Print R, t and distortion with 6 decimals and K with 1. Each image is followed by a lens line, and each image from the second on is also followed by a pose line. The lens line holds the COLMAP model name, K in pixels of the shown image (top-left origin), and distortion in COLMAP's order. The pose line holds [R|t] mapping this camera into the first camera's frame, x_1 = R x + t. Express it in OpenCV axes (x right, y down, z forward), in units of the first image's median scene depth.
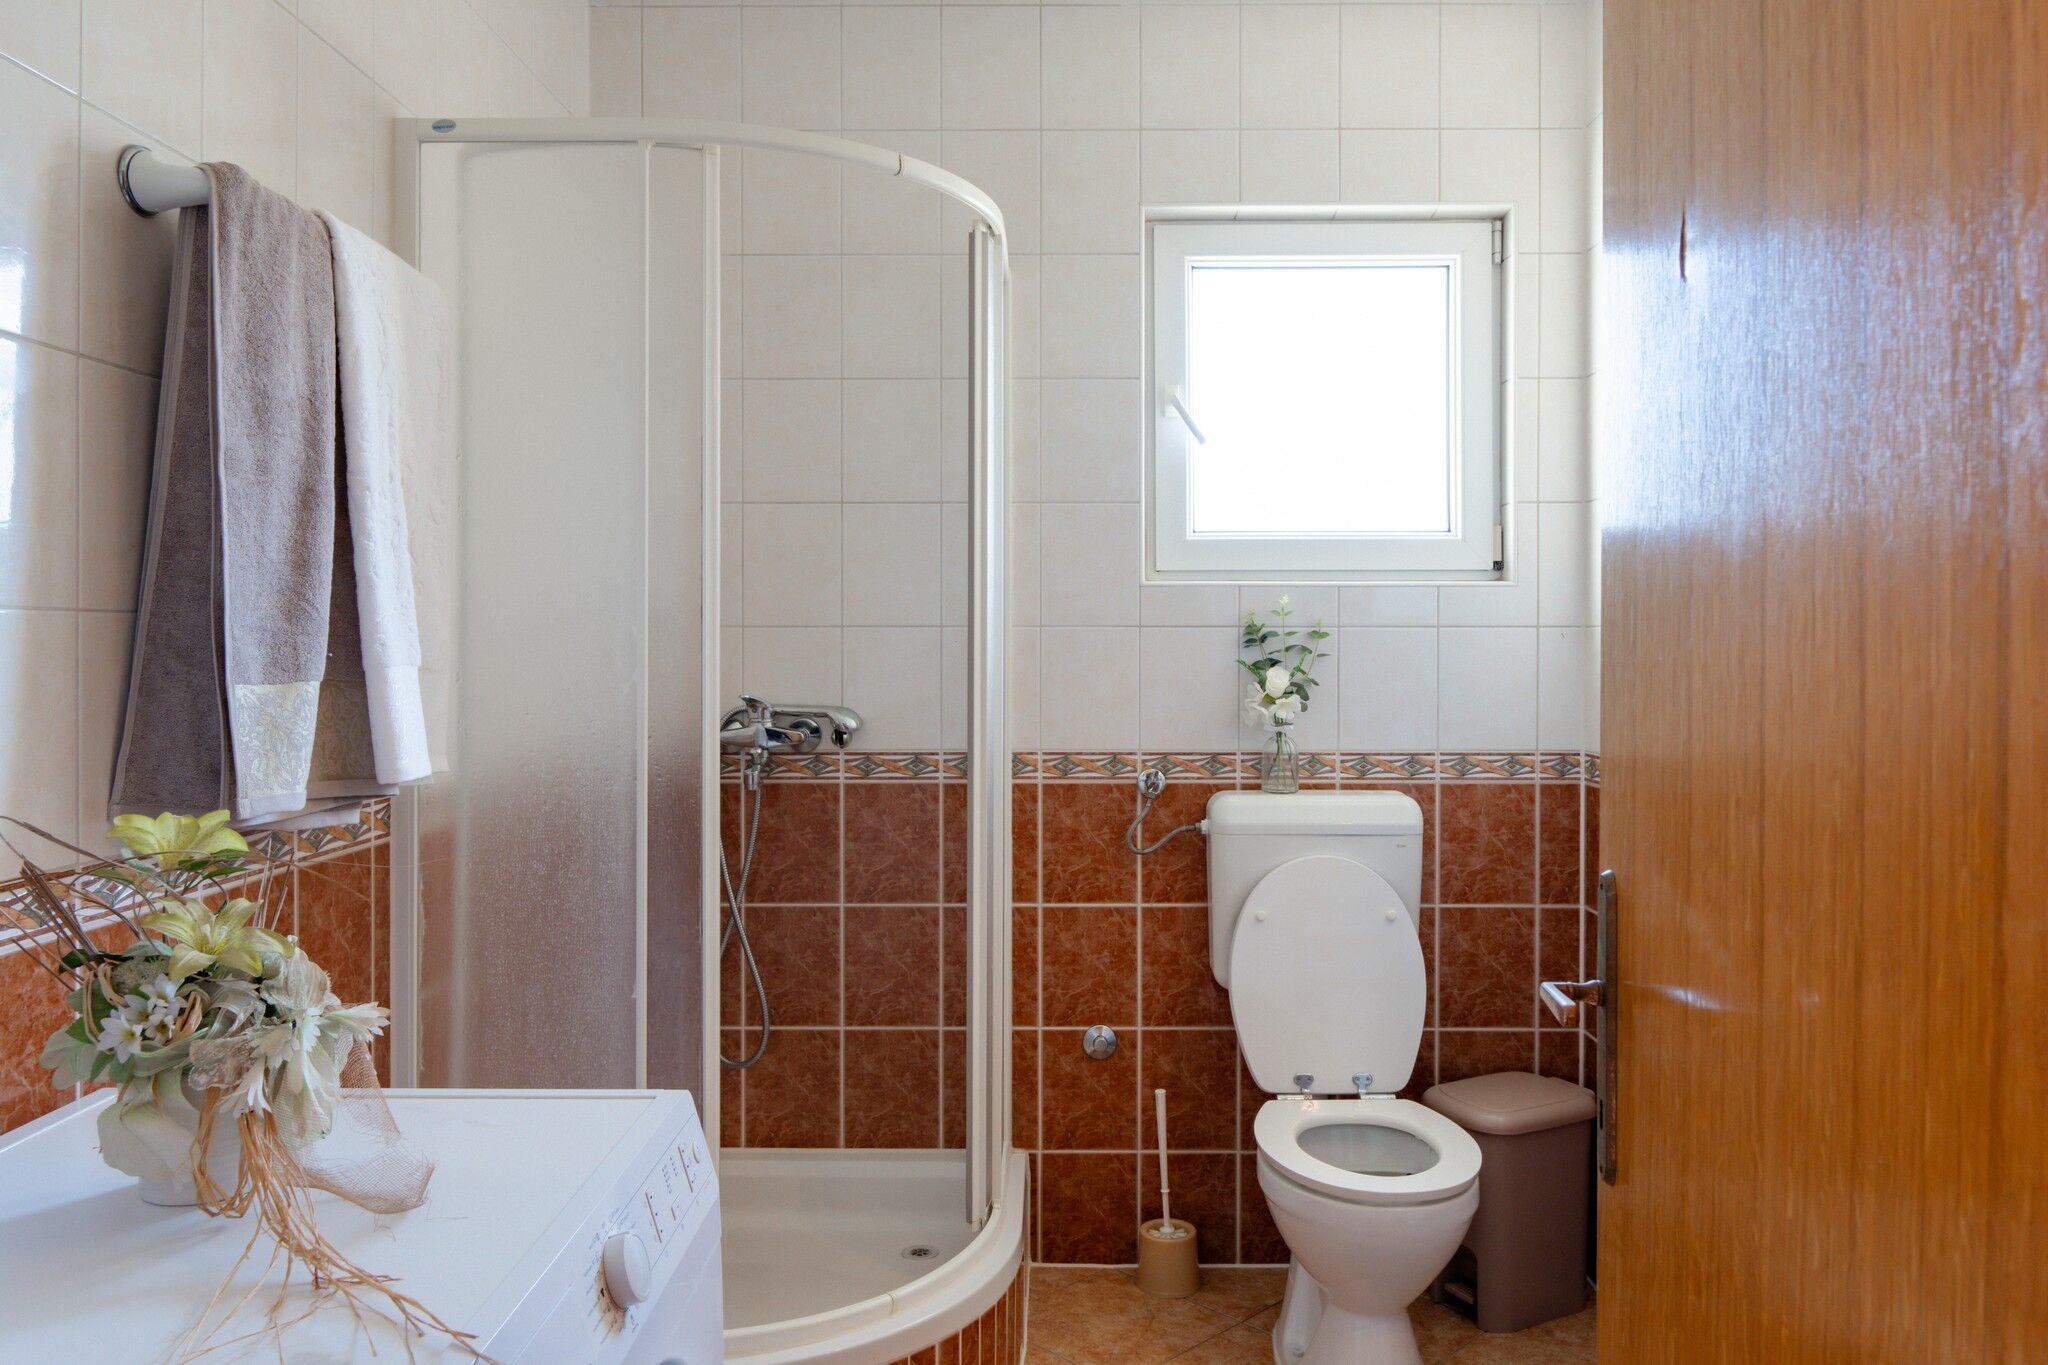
lens RADIAL K [[1433.3, 0, 1039.3], [0, 1433.3, 646.1], [0, 0, 1]] dist [-0.004713, -0.000281]
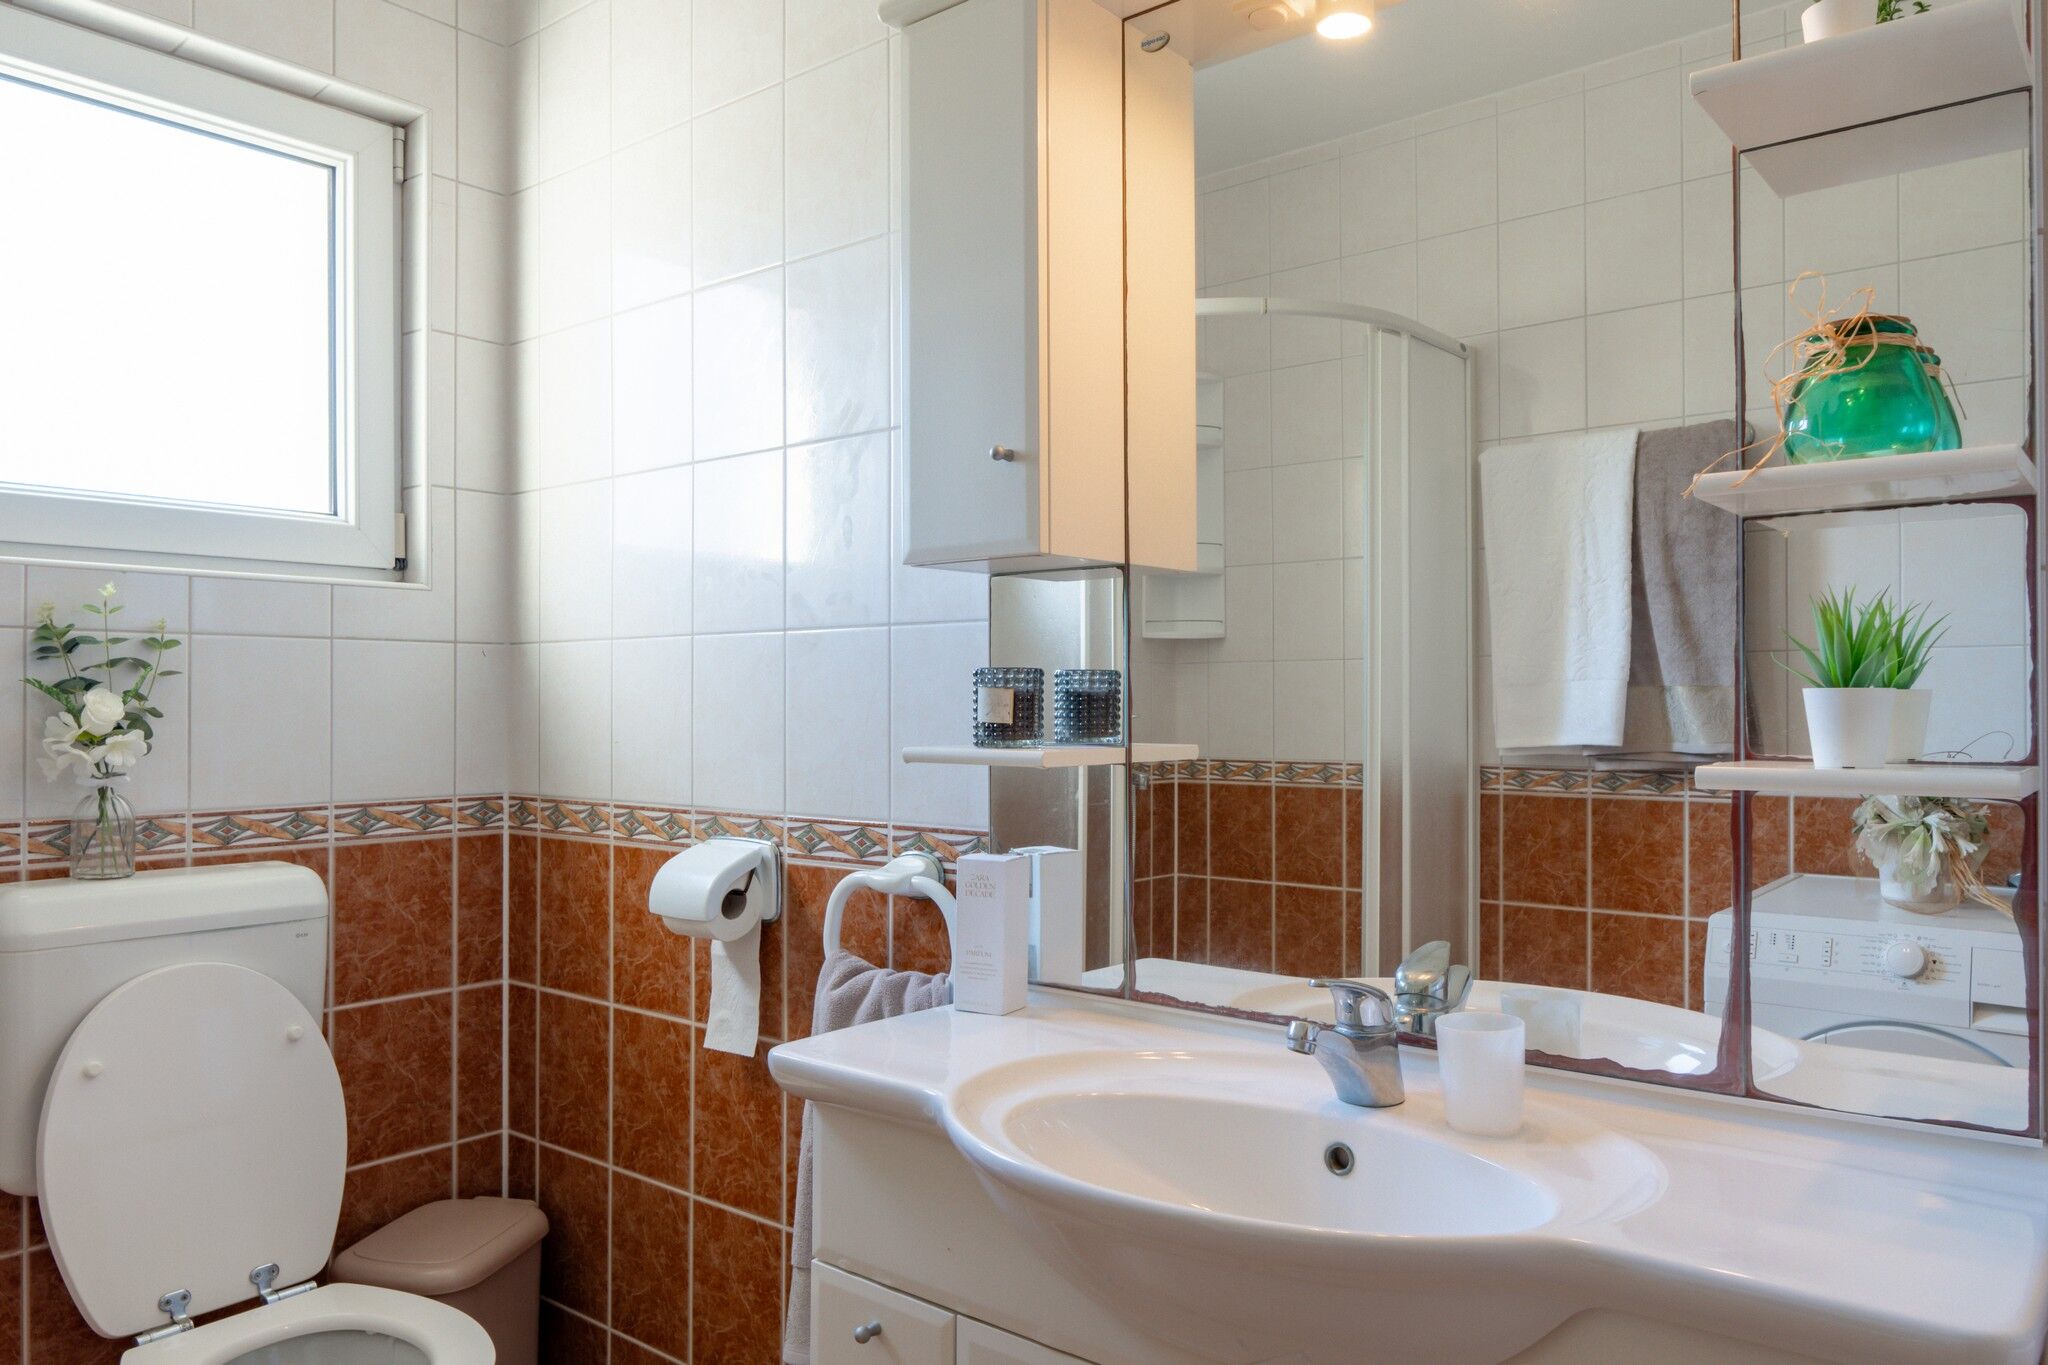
lens RADIAL K [[1436.5, 0, 1001.4], [0, 1436.5, 697.2], [0, 0, 1]] dist [0.002677, -0.004744]
pose [[0.631908, 0.001816, 0.775041, -0.084757], [0.004481, 0.999972, -0.005996, 0.023589], [-0.775031, 0.007262, 0.631882, 0.250014]]
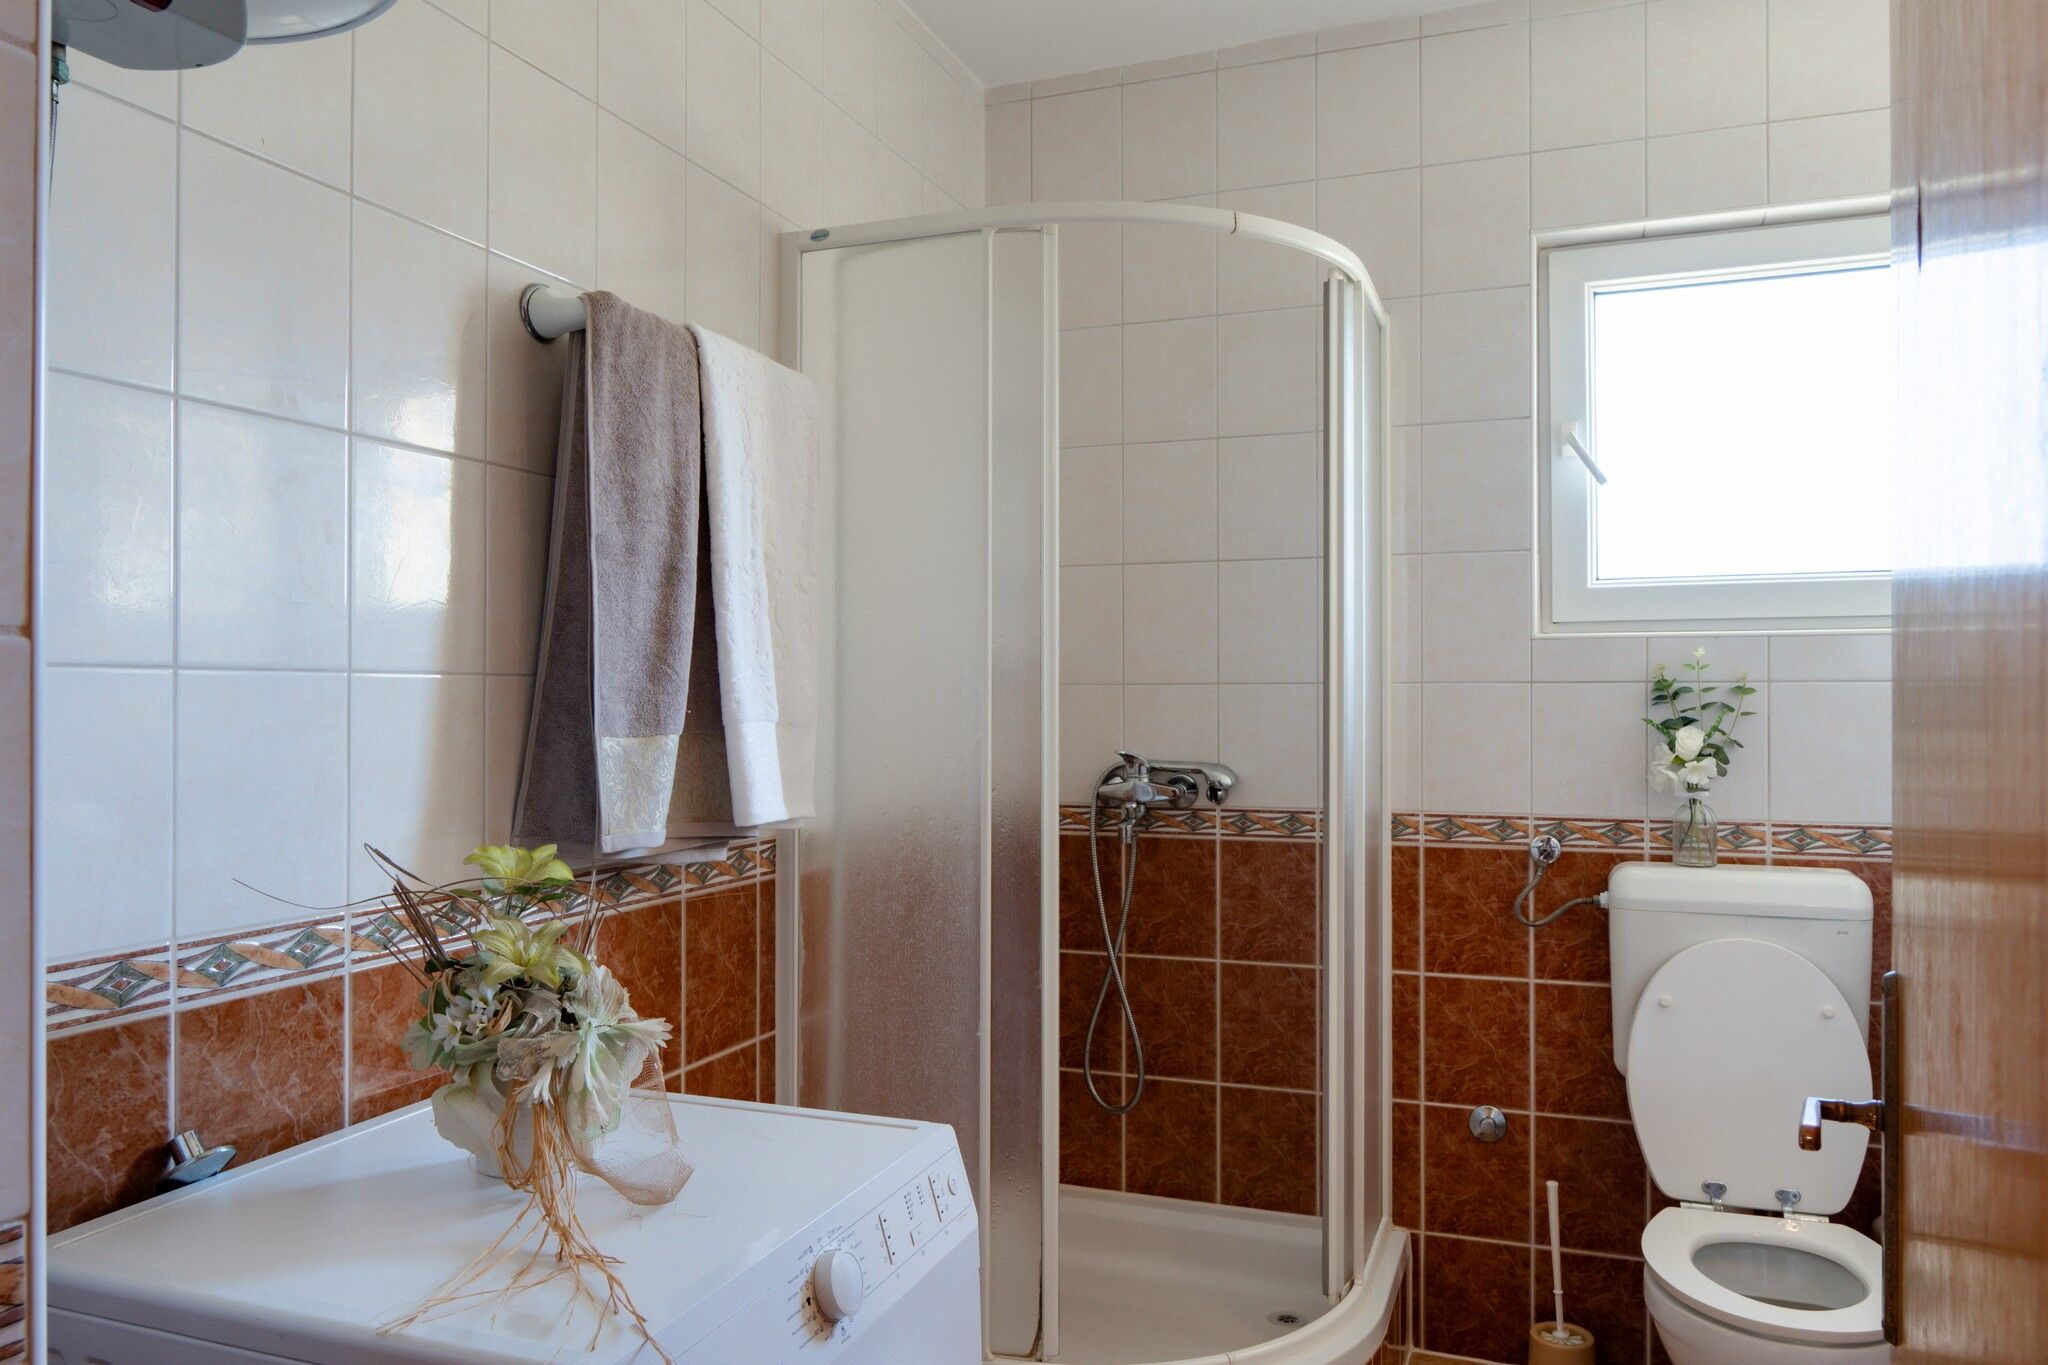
lens RADIAL K [[1423.2, 0, 1021.8], [0, 1423.2, 688.2], [0, 0, 1]] dist [-0.001005, -0.003749]
pose [[0.939482, -0.003380, -0.342581, 0.076149], [0.000045, 0.999953, -0.009744, -0.000843], [0.342597, 0.009139, 0.939438, 0.013453]]
